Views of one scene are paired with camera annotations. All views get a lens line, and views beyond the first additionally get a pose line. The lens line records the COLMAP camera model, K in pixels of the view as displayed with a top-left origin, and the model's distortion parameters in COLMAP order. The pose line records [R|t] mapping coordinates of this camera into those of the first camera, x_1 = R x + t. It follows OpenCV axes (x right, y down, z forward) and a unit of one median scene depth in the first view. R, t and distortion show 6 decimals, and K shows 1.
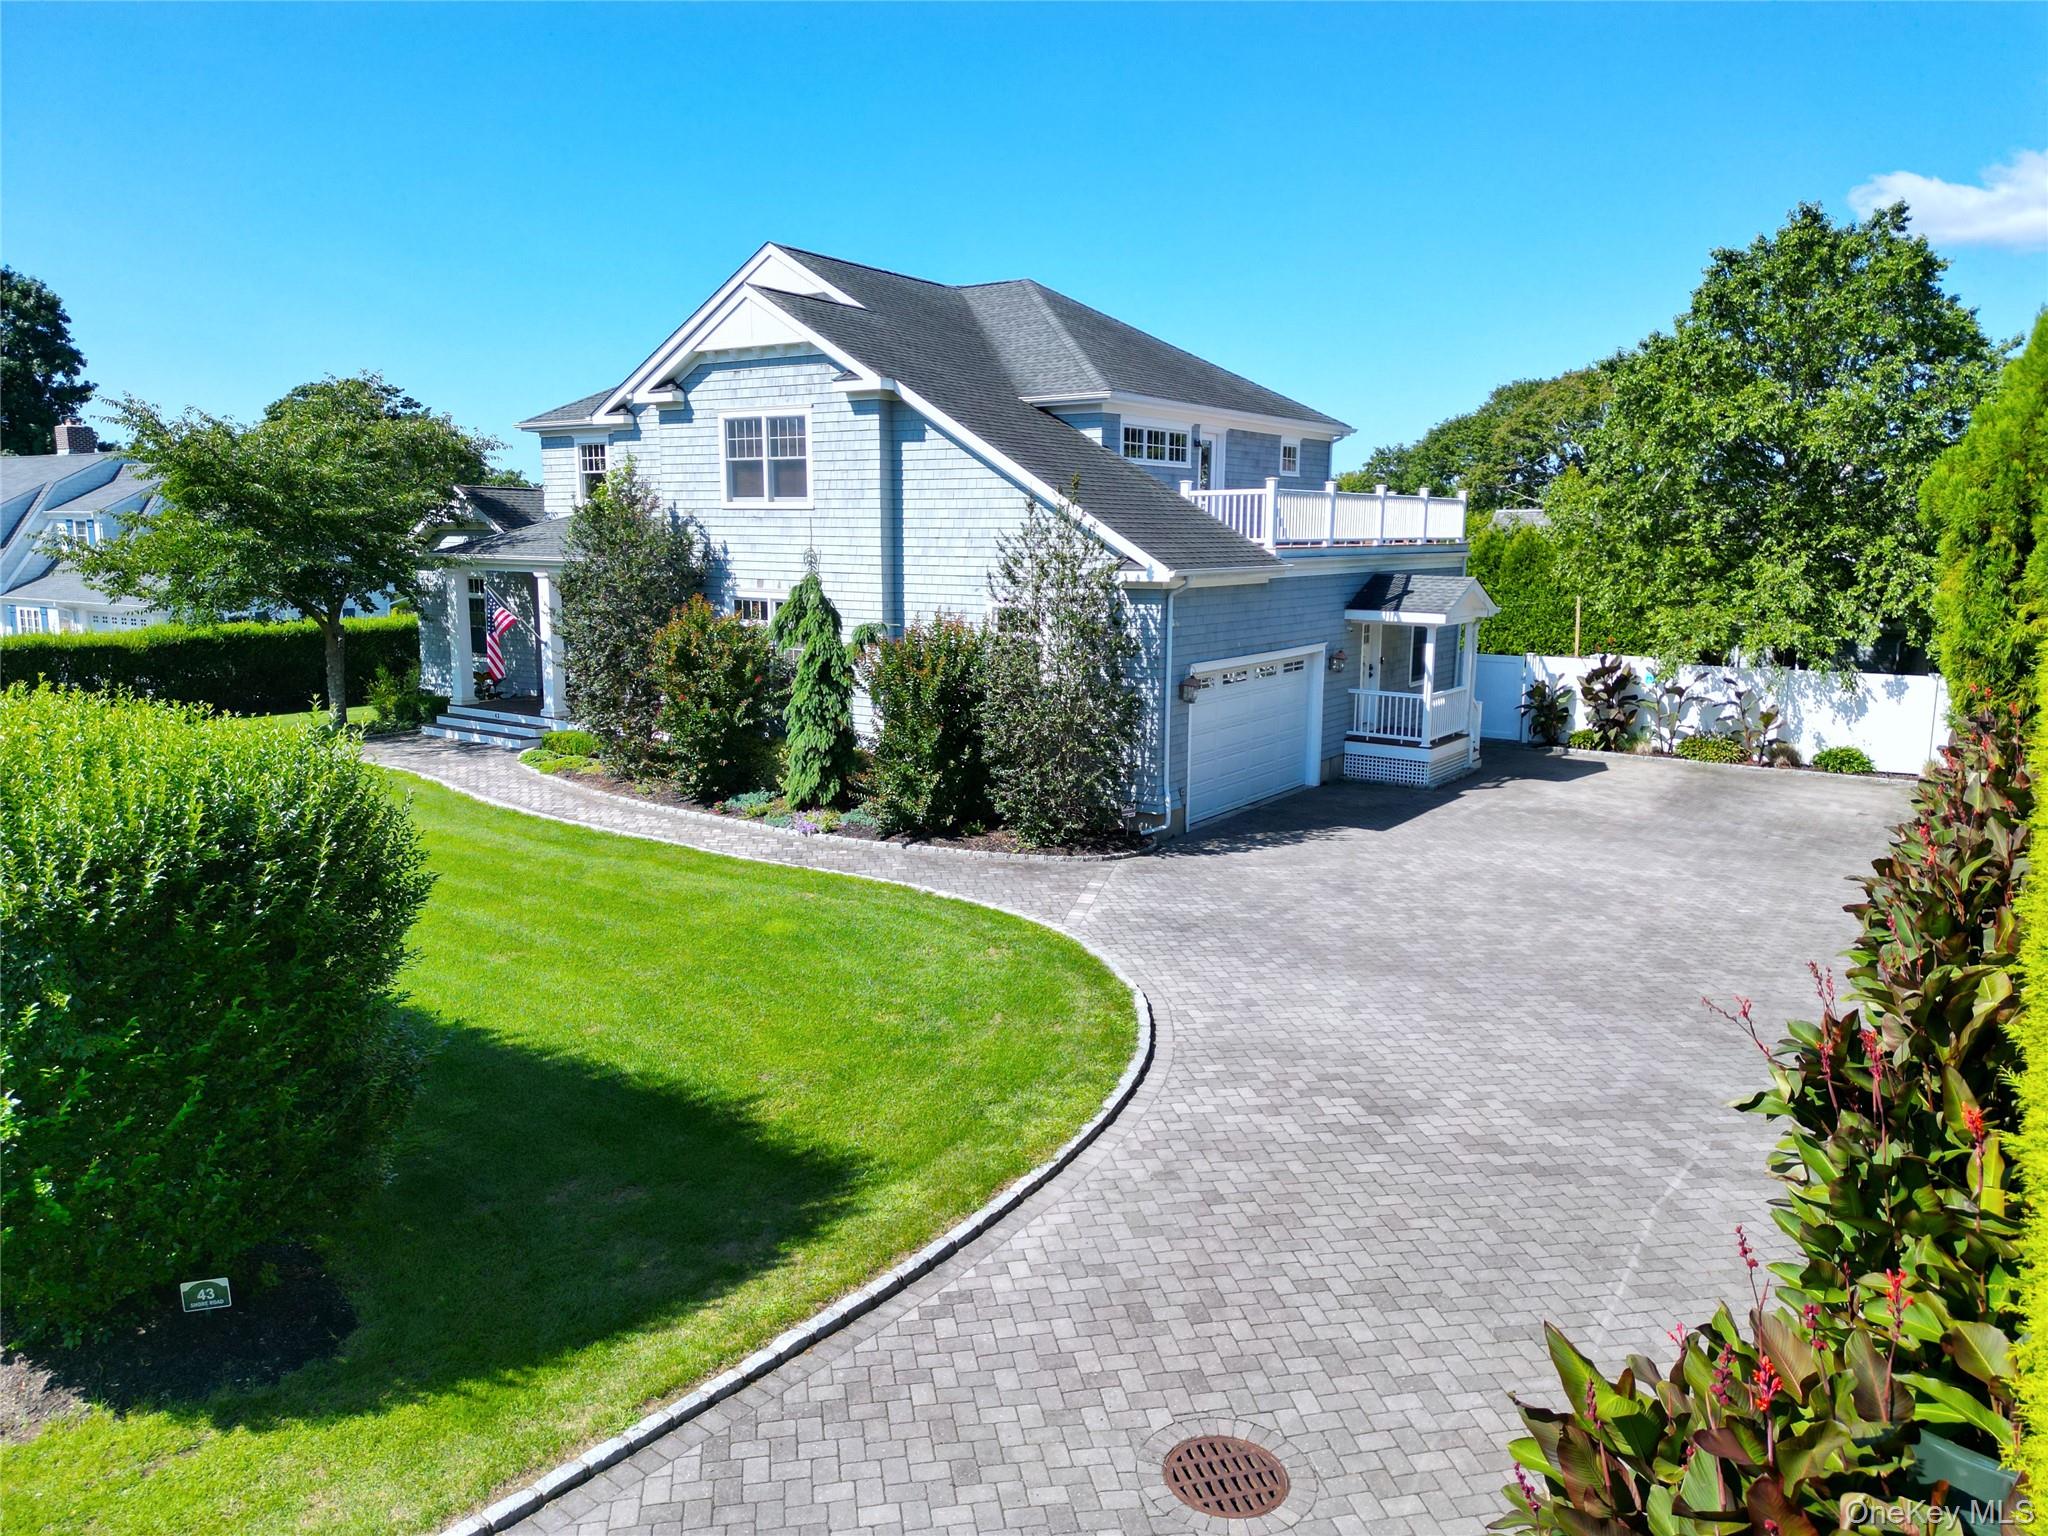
lens RADIAL K [[1446.5, 0, 1027.0], [0, 1446.5, 781.3], [0, 0, 1]] dist [0.054567, -0.021490]
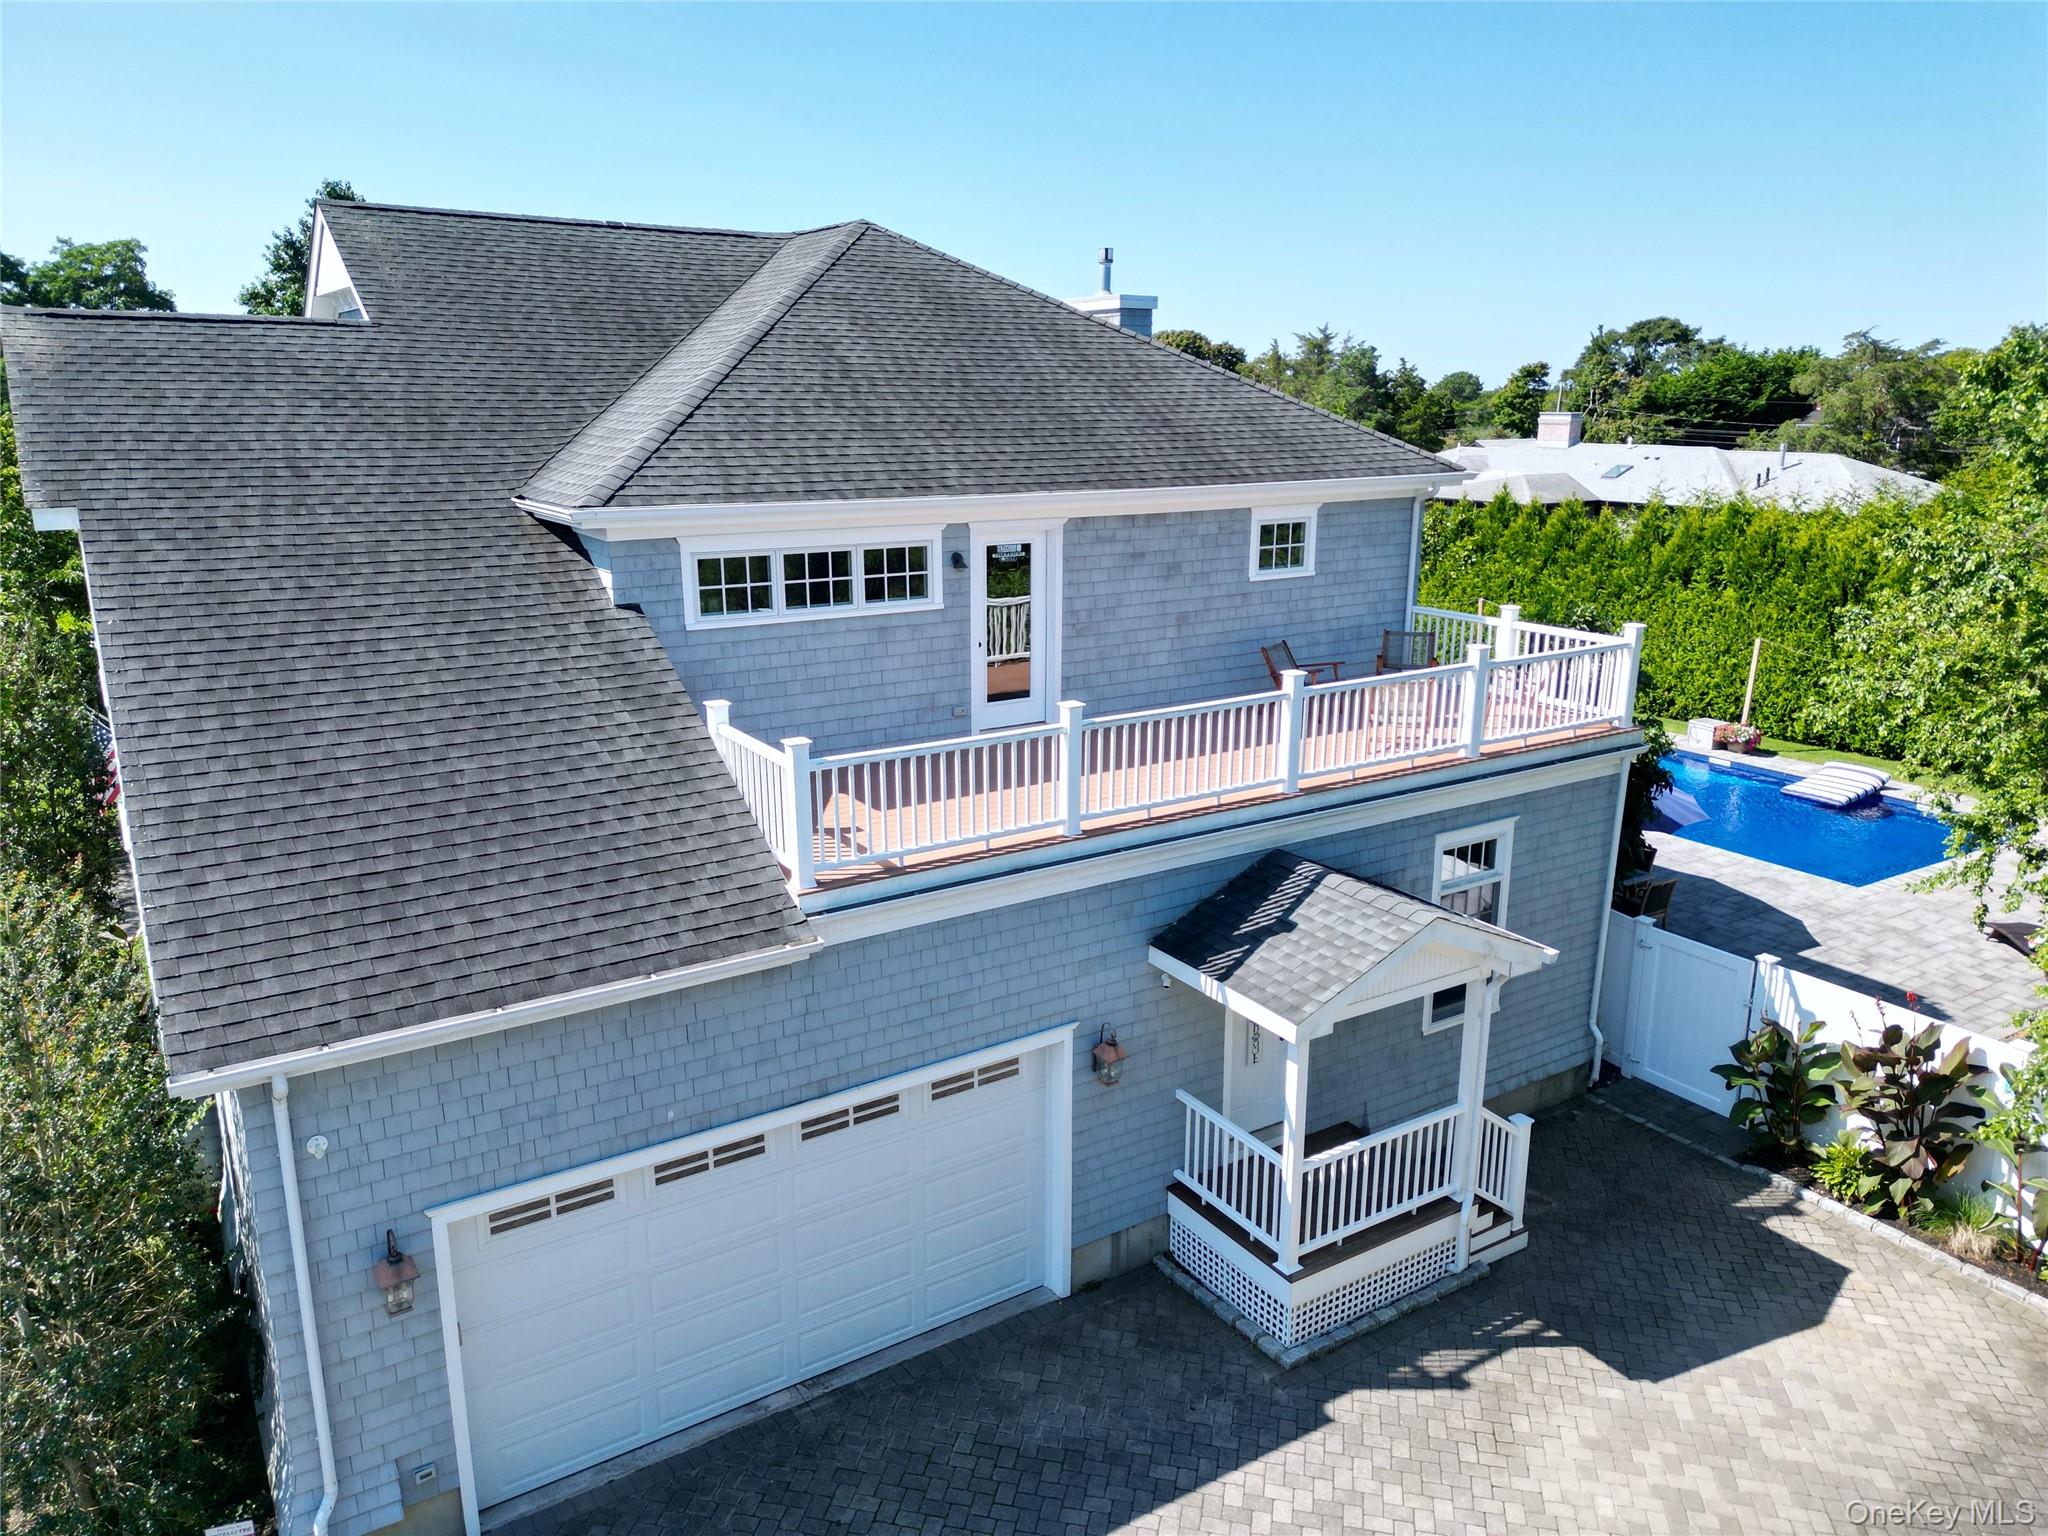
lens RADIAL K [[1446.5, 0, 1022.5], [0, 1446.5, 776.9], [0, 0, 1]] dist [0.054567, -0.021490]
pose [[0.923247, 0.098327, -0.371412, 0.352361], [-0.064772, 0.992695, 0.101794, -0.219685], [0.378708, -0.069924, 0.922871, 0.553039]]
